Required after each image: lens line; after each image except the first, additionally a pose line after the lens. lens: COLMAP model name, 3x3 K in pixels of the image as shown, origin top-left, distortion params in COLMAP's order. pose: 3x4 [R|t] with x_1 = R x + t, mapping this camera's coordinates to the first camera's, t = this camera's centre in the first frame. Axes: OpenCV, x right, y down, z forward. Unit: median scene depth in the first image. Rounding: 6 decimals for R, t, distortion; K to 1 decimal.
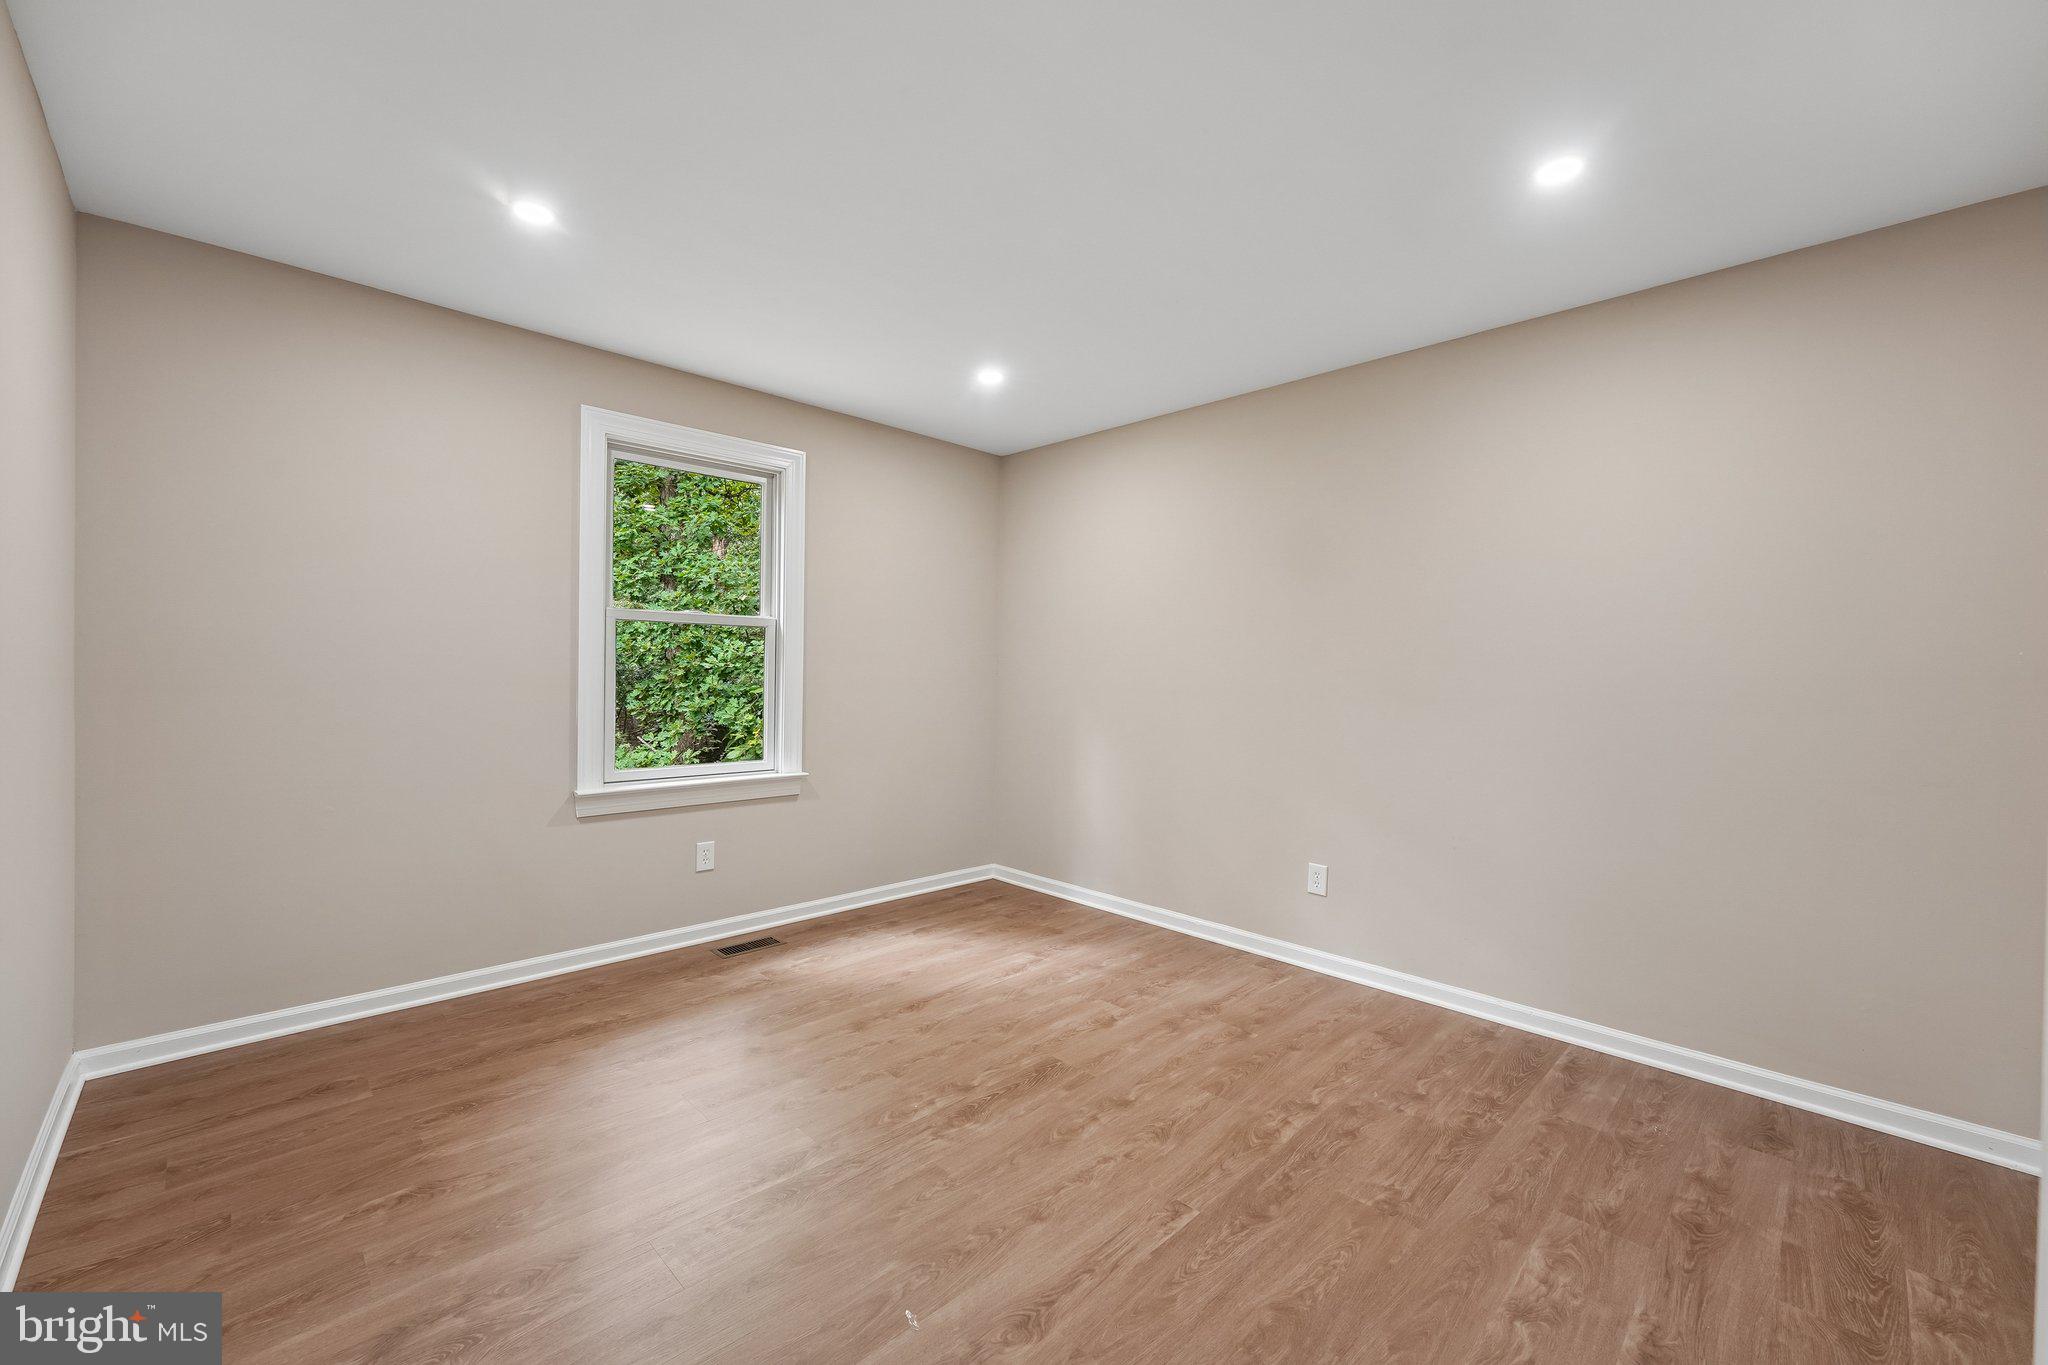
lens RADIAL K [[831.5, 0, 1024.0], [0, 831.5, 682.5], [0, 0, 1]] dist [0.000432, 0.000155]
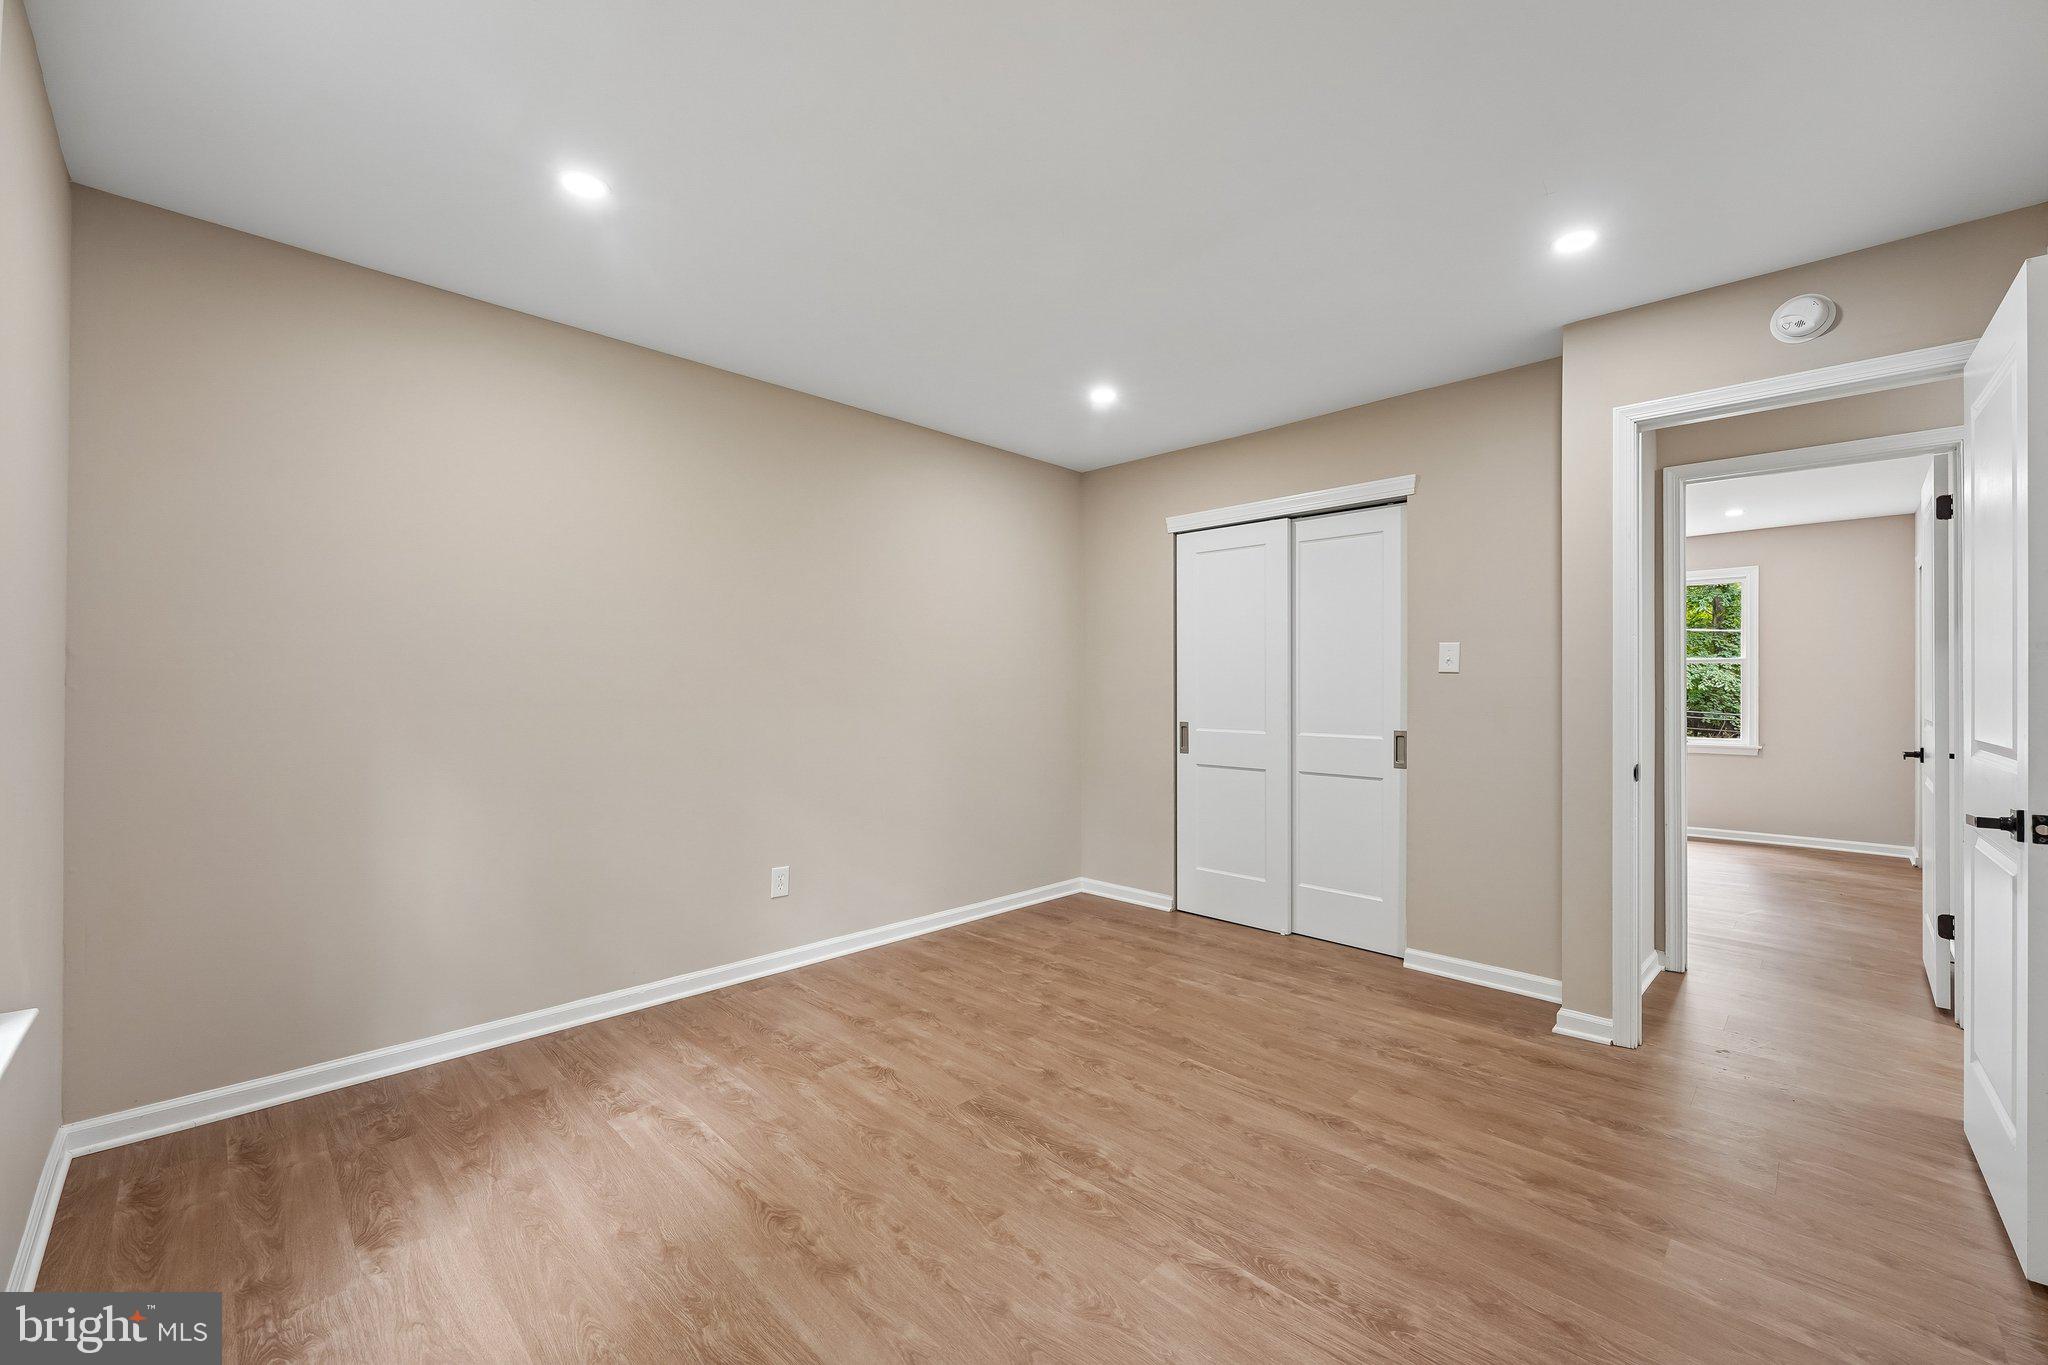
lens RADIAL K [[809.1, 0, 1024.0], [0, 809.1, 682.5], [0, 0, 1]] dist [-0.000189, -0.000313]
pose [[-0.014257, -0.010013, 0.999848, -0.844844], [0.007422, 0.999921, 0.010120, -0.023820], [-0.999871, 0.007565, -0.014181, 0.928273]]
